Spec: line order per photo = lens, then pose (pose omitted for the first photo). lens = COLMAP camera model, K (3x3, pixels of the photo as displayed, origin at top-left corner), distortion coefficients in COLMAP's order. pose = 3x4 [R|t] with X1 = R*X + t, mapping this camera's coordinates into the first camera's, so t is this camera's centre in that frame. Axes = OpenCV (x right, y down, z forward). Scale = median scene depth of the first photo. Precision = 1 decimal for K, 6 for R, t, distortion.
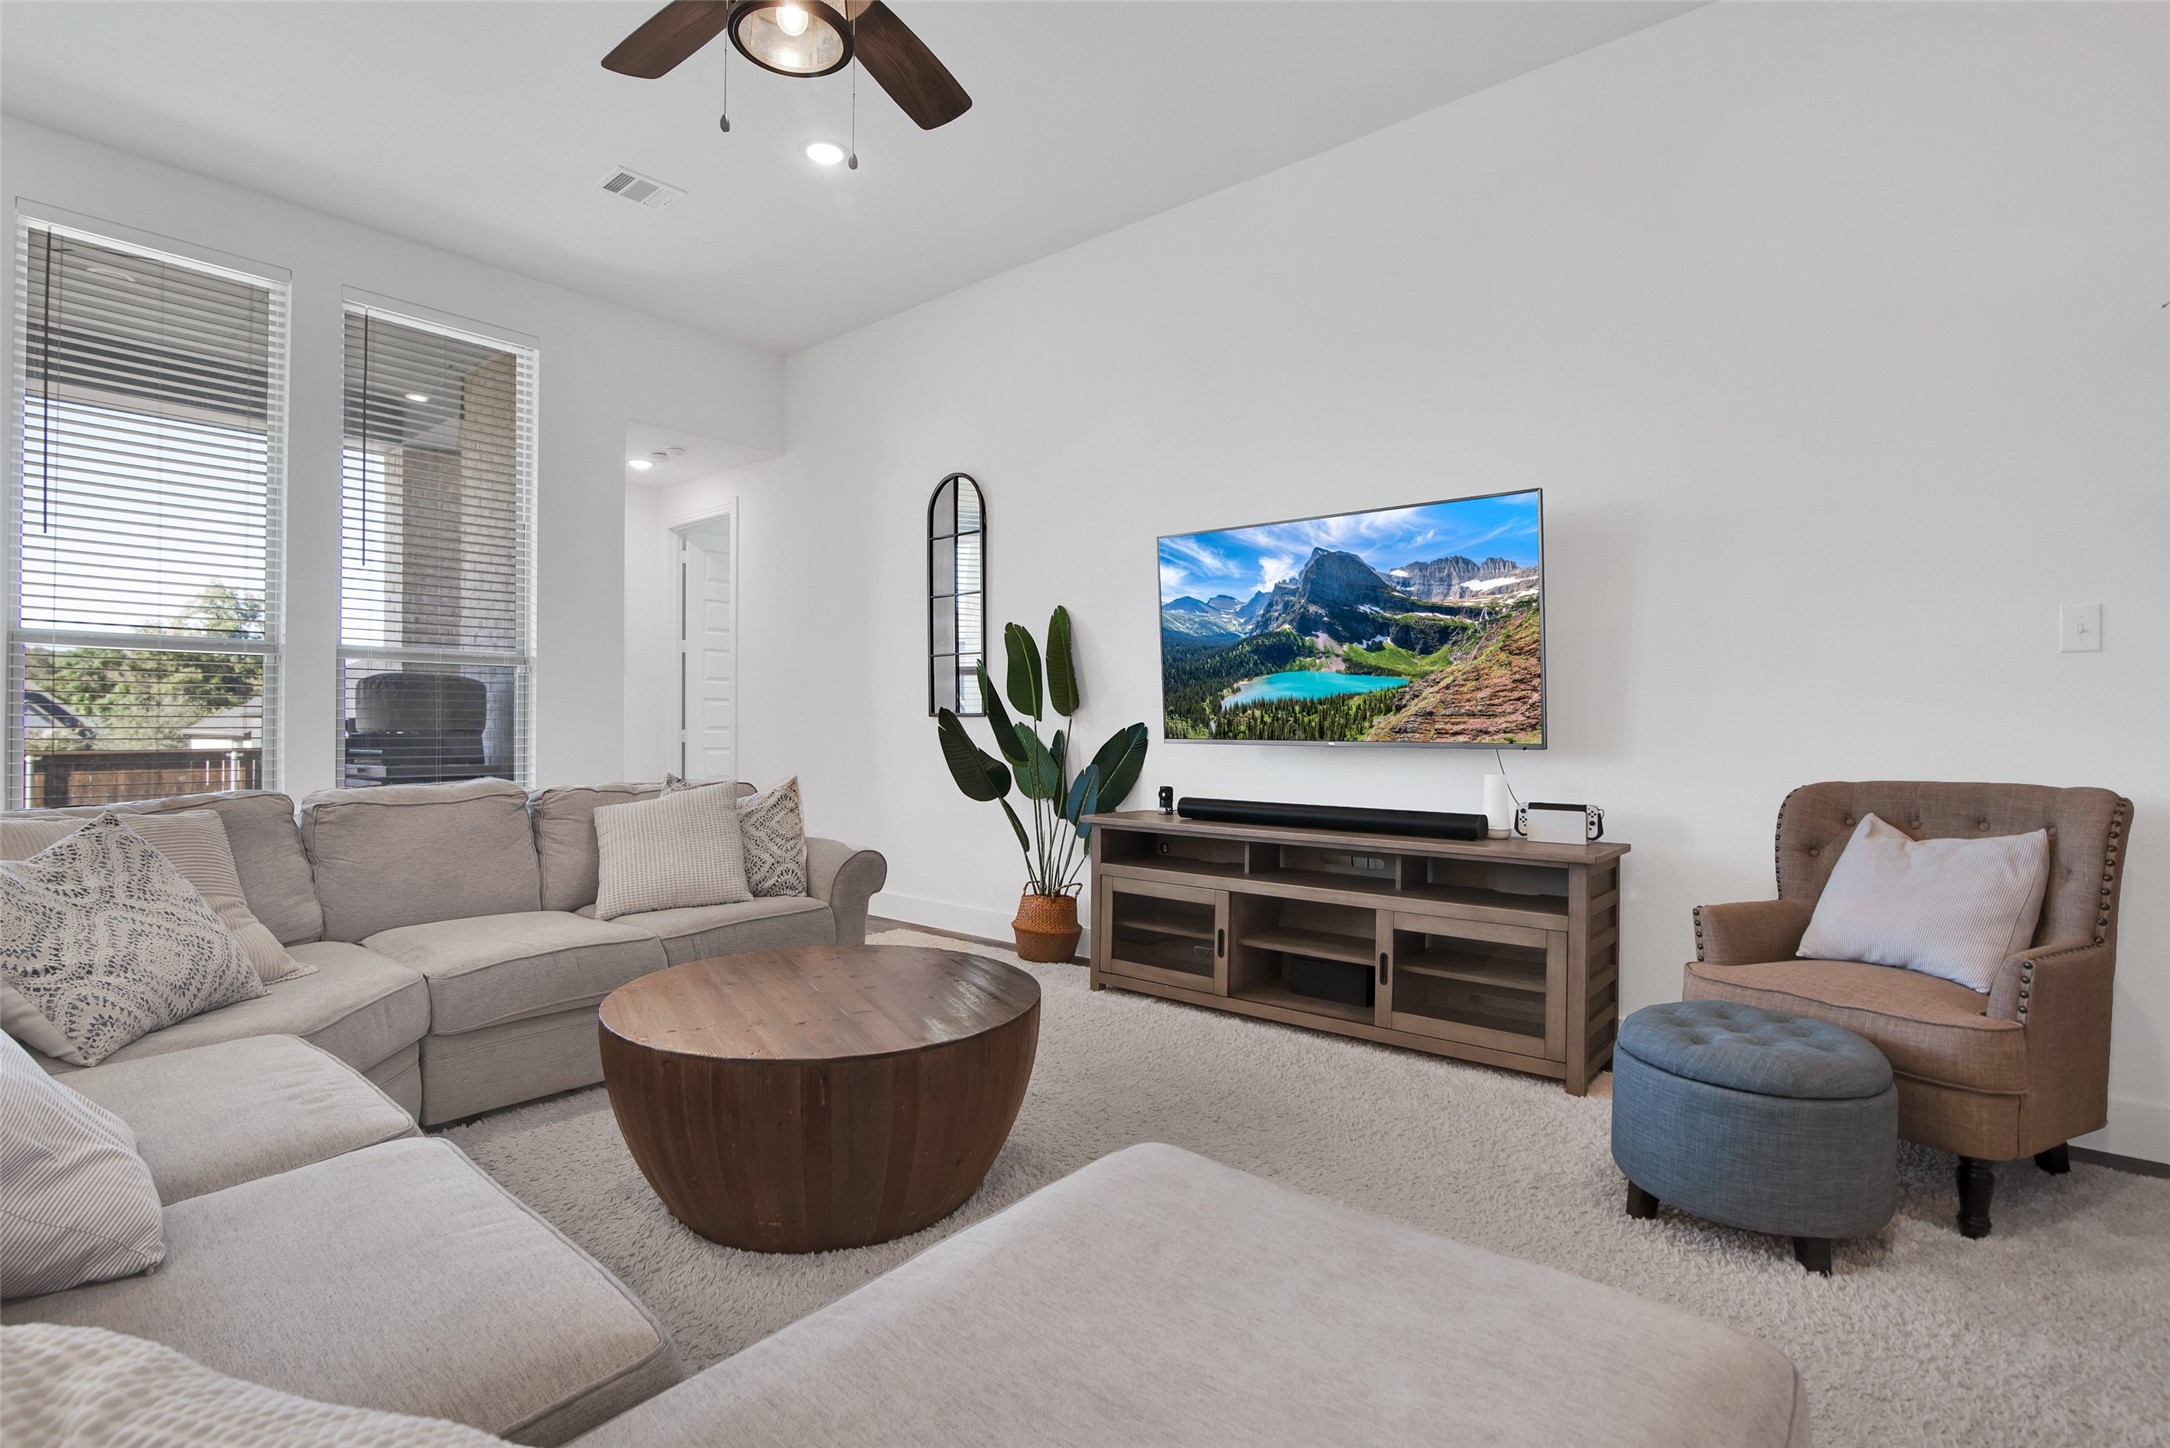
lens RADIAL K [[1036.7, 0, 1078.8], [0, 1036.7, 709.0], [0, 0, 1]] dist [-0.017553, 0.000557]
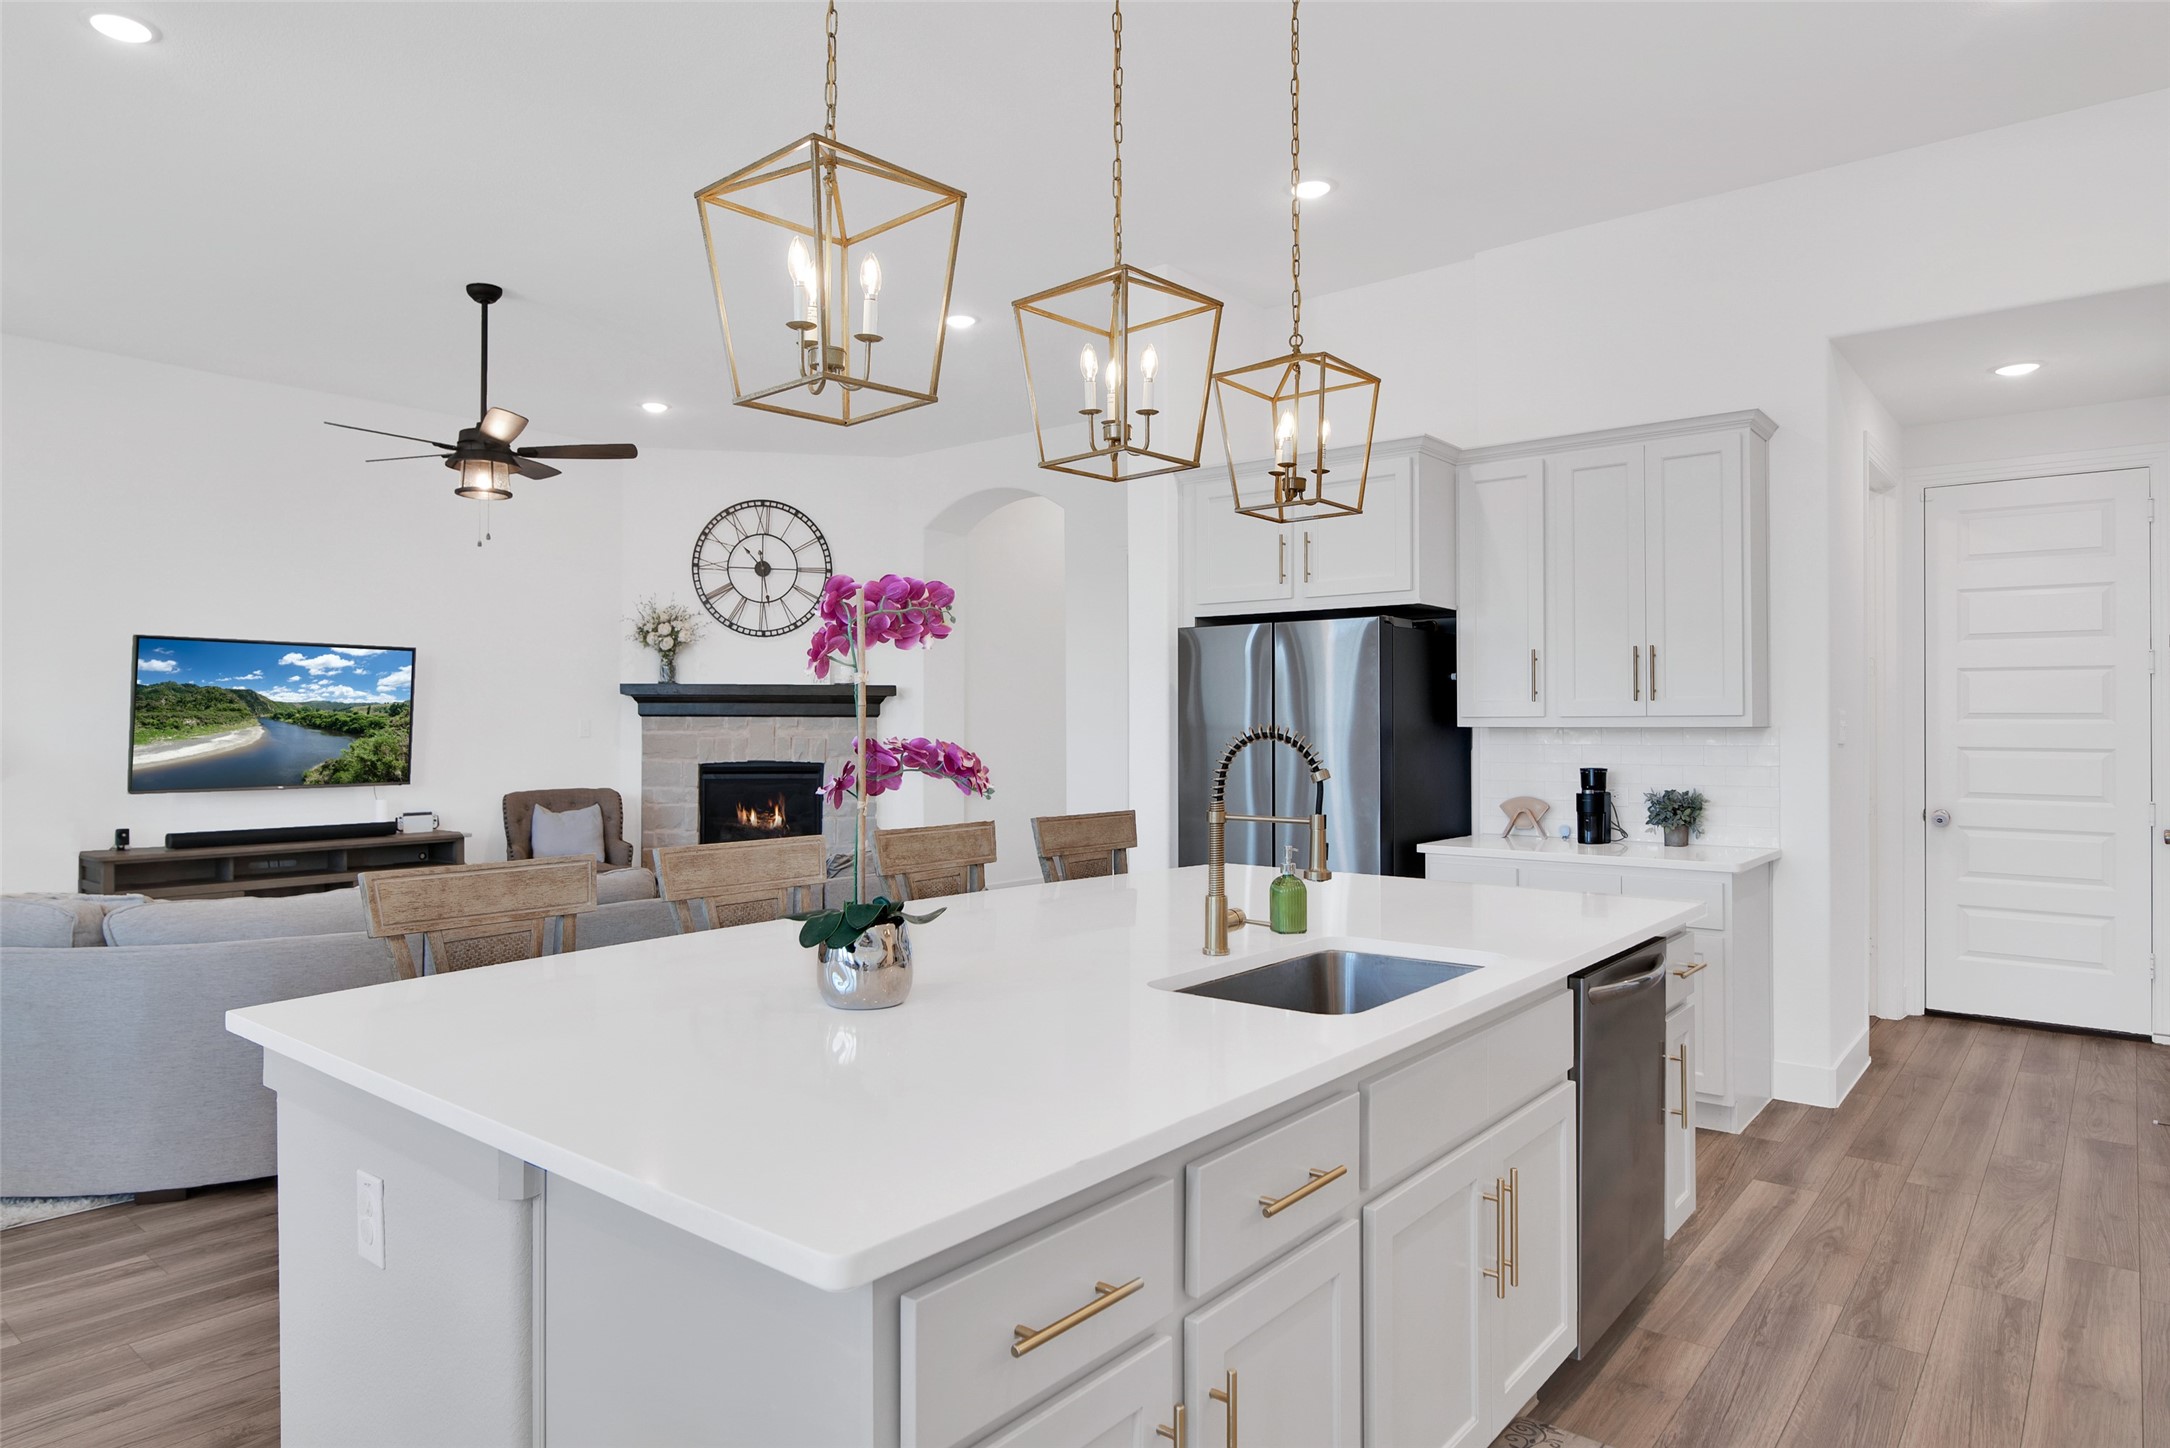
lens RADIAL K [[1305.5, 0, 1079.4], [0, 1305.5, 718.9], [0, 0, 1]] dist [0.003237, -0.000859]
pose [[-0.009820, 0.003465, 0.999946, -1.781927], [-0.011383, 0.999929, -0.003577, -0.078046], [-0.999887, -0.011418, -0.009780, -0.186463]]
